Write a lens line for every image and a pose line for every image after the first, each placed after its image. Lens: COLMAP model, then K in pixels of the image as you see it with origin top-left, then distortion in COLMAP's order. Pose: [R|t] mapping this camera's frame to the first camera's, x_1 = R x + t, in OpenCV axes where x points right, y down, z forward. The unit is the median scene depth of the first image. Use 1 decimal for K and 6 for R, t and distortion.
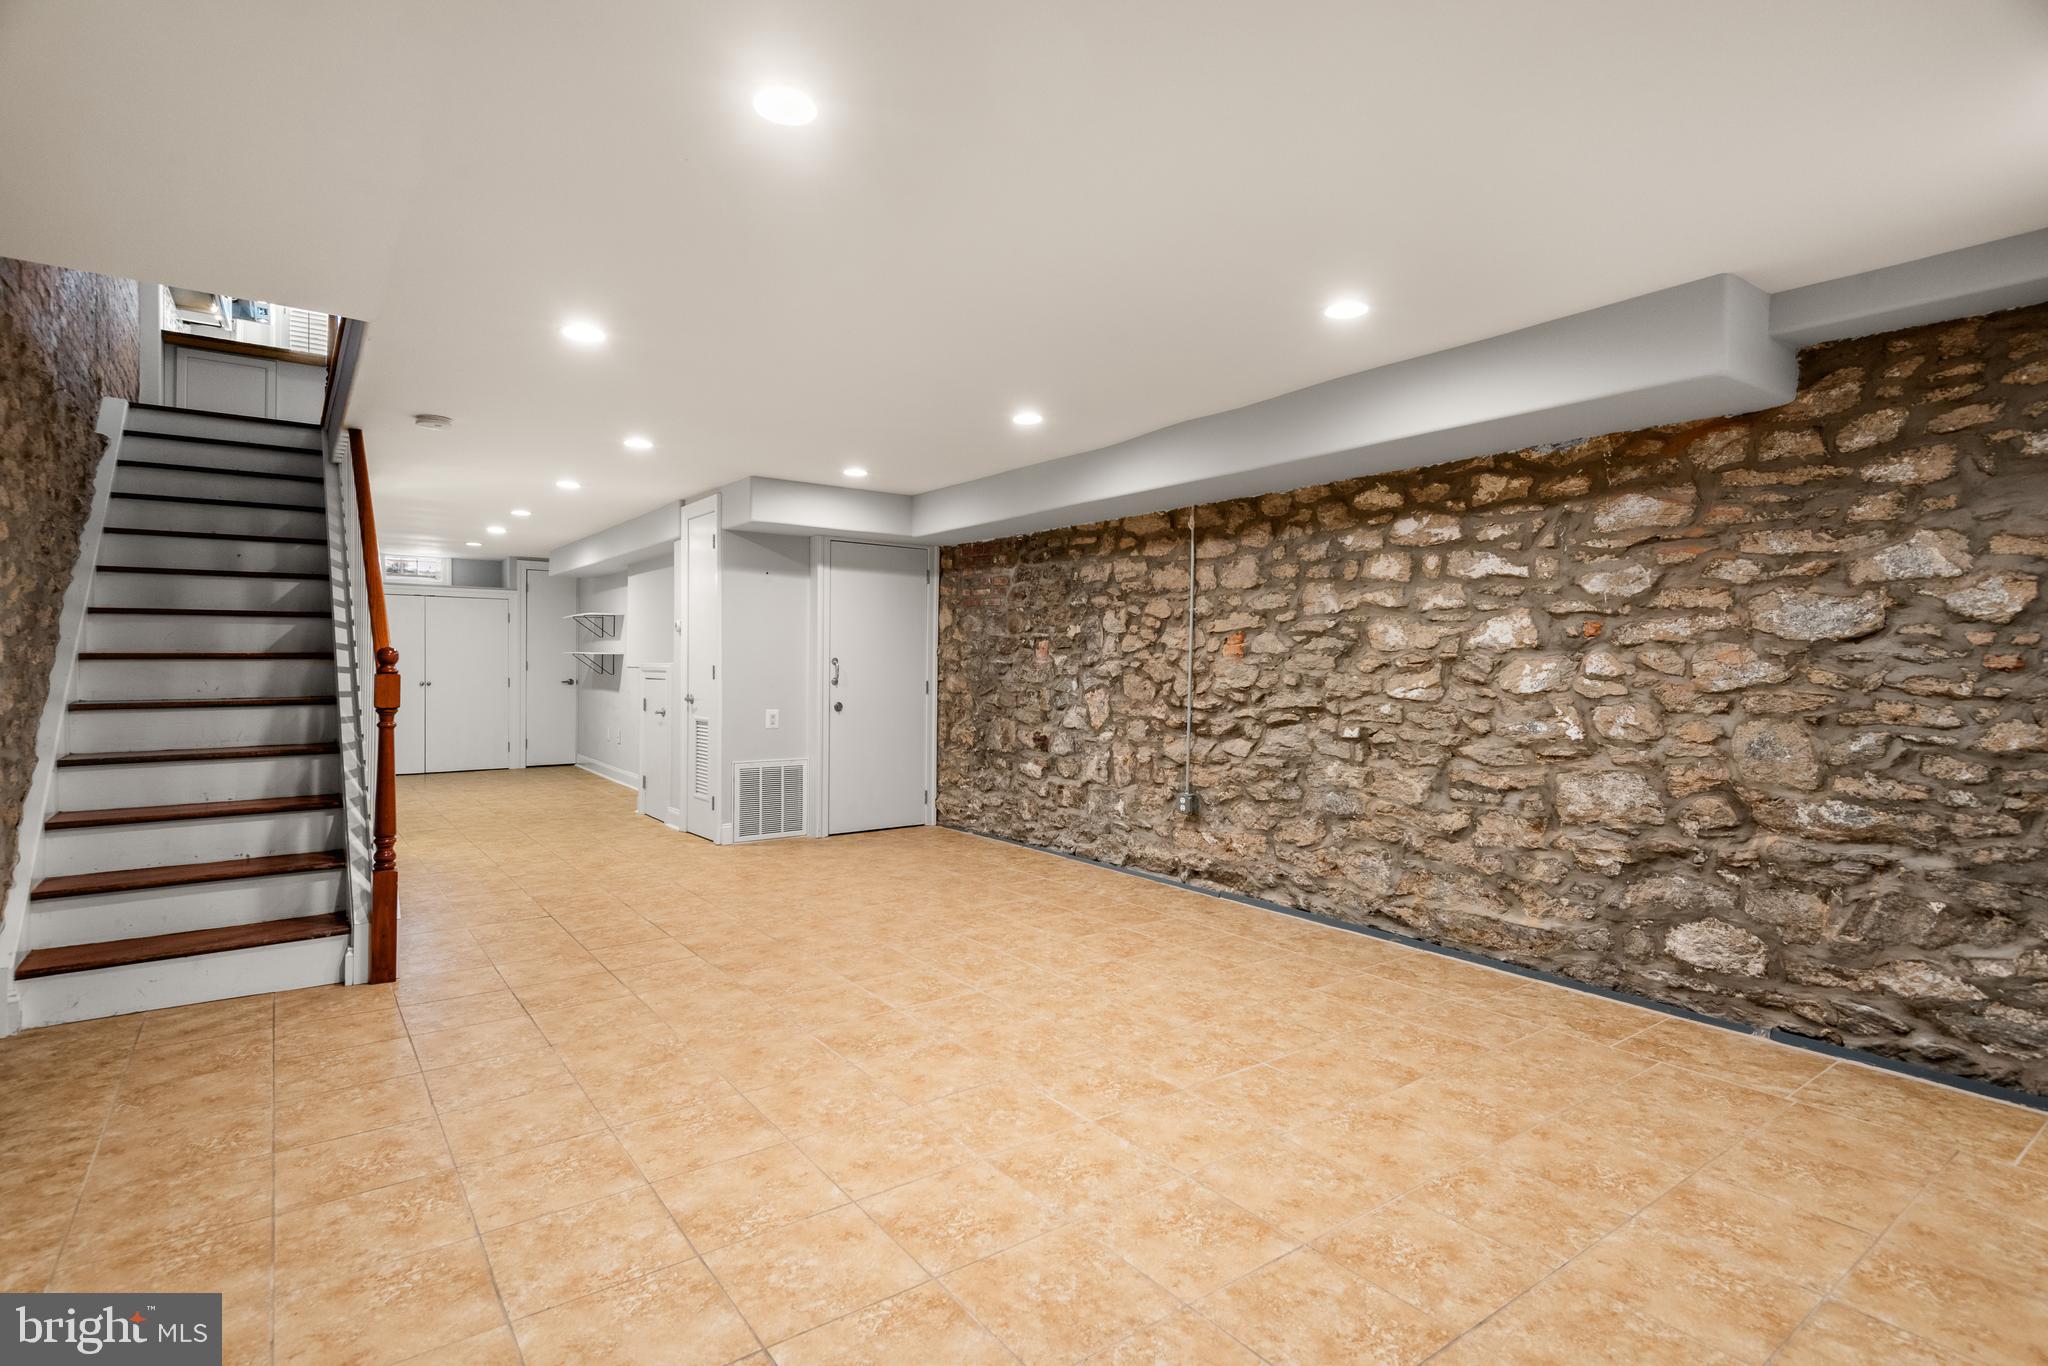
lens RADIAL K [[1003.5, 0, 1040.7], [0, 1003.5, 663.1], [0, 0, 1]] dist [0.003587, -0.007232]
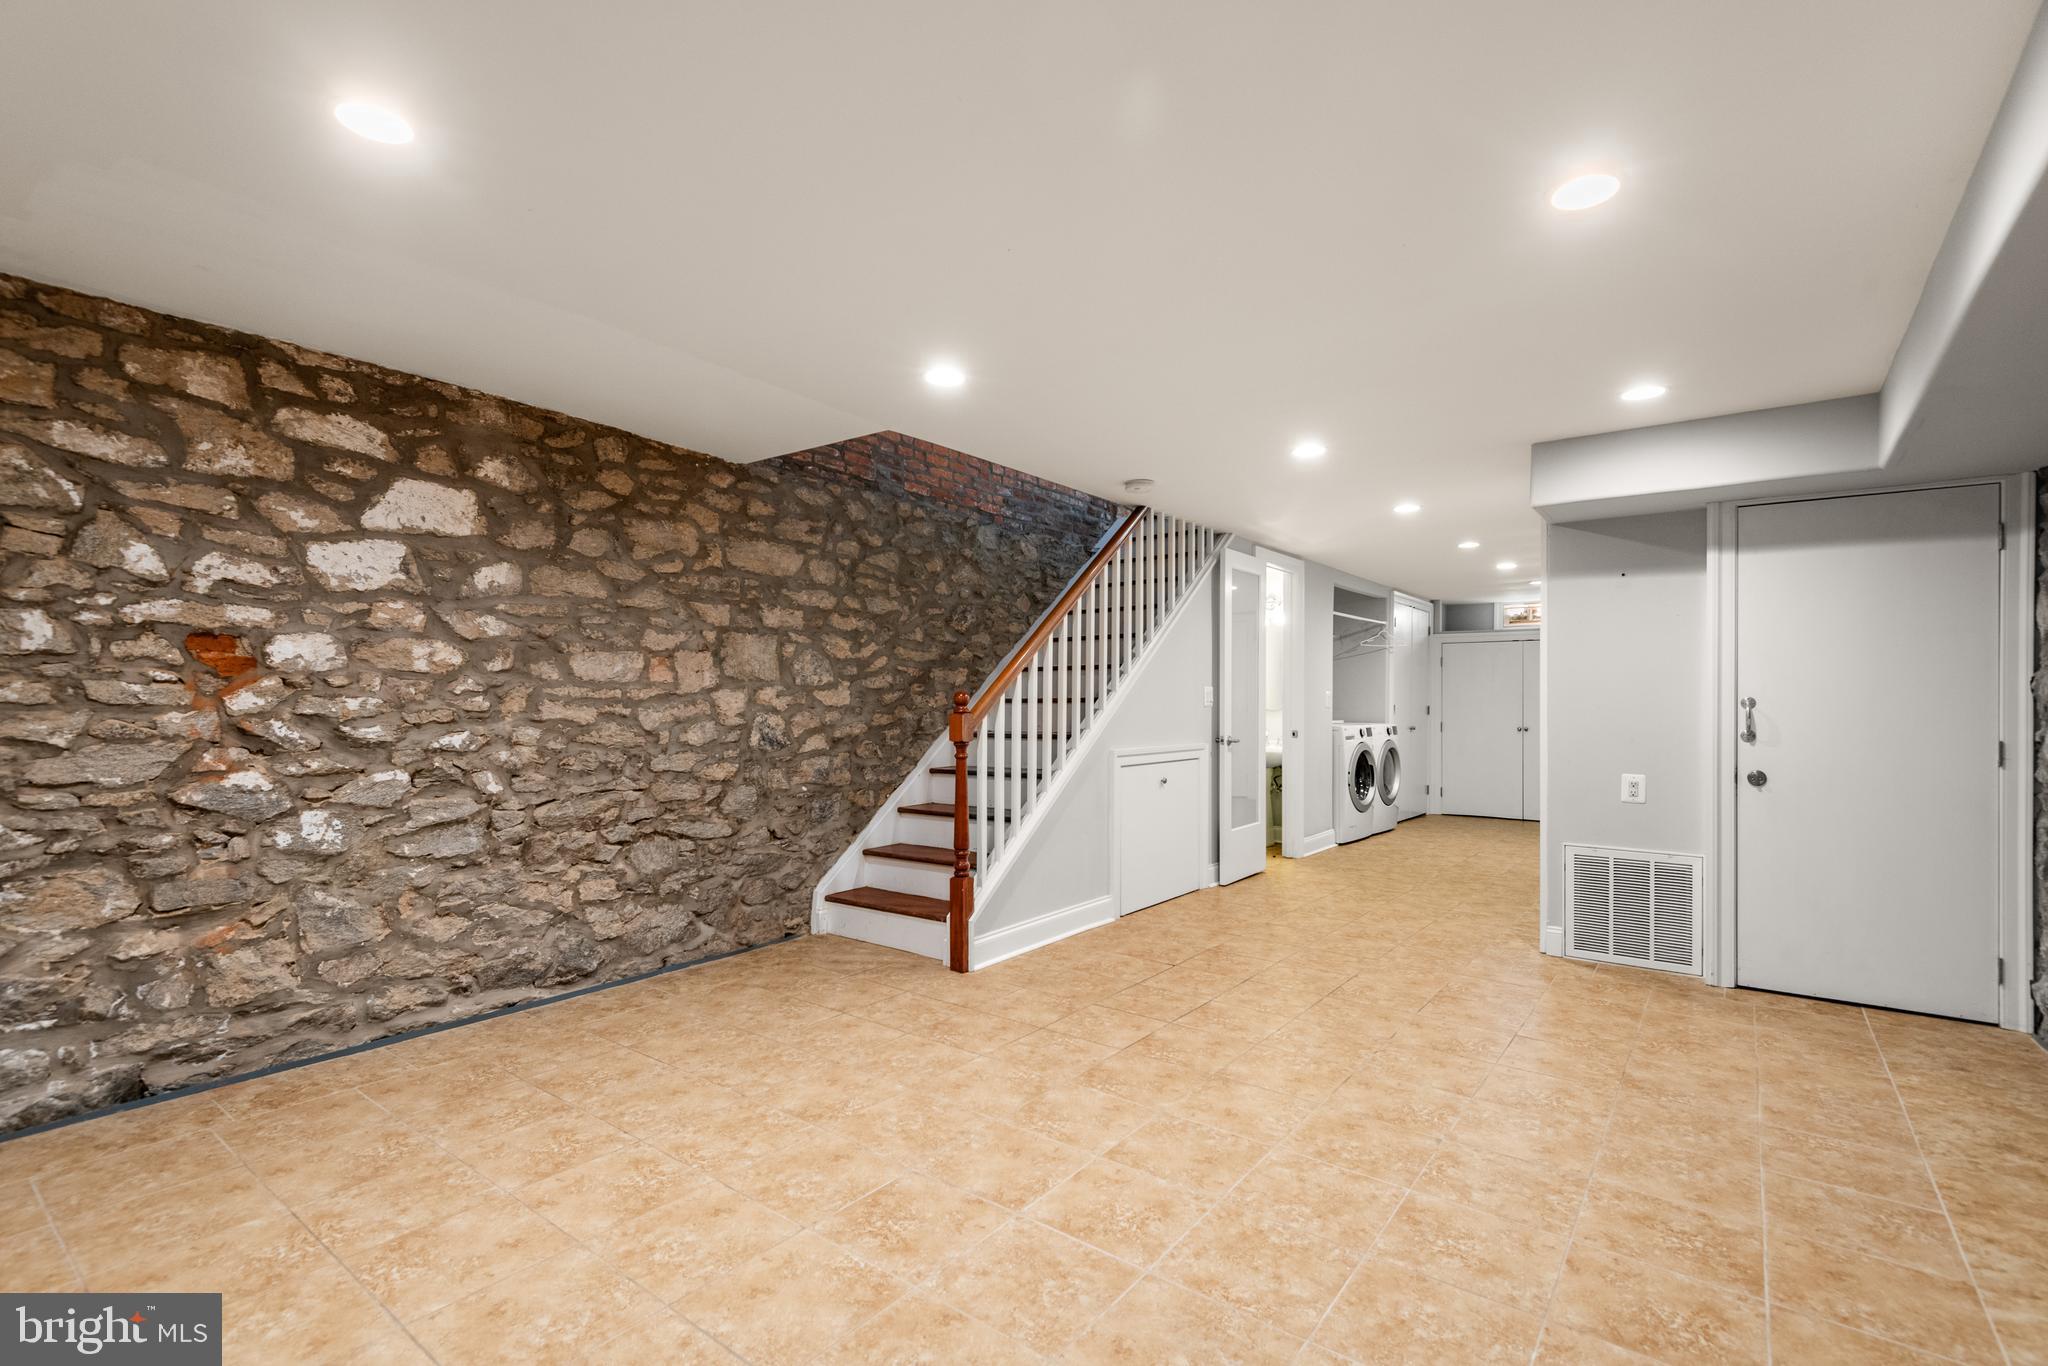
lens RADIAL K [[952.7, 0, 1038.5], [0, 952.7, 696.6], [0, 0, 1]] dist [0.030815, -0.016385]
pose [[0.259182, -0.006784, -0.965805, 0.487086], [-0.005368, 0.999950, -0.008464, 0.003327], [0.965814, 0.007378, 0.259133, 0.847470]]
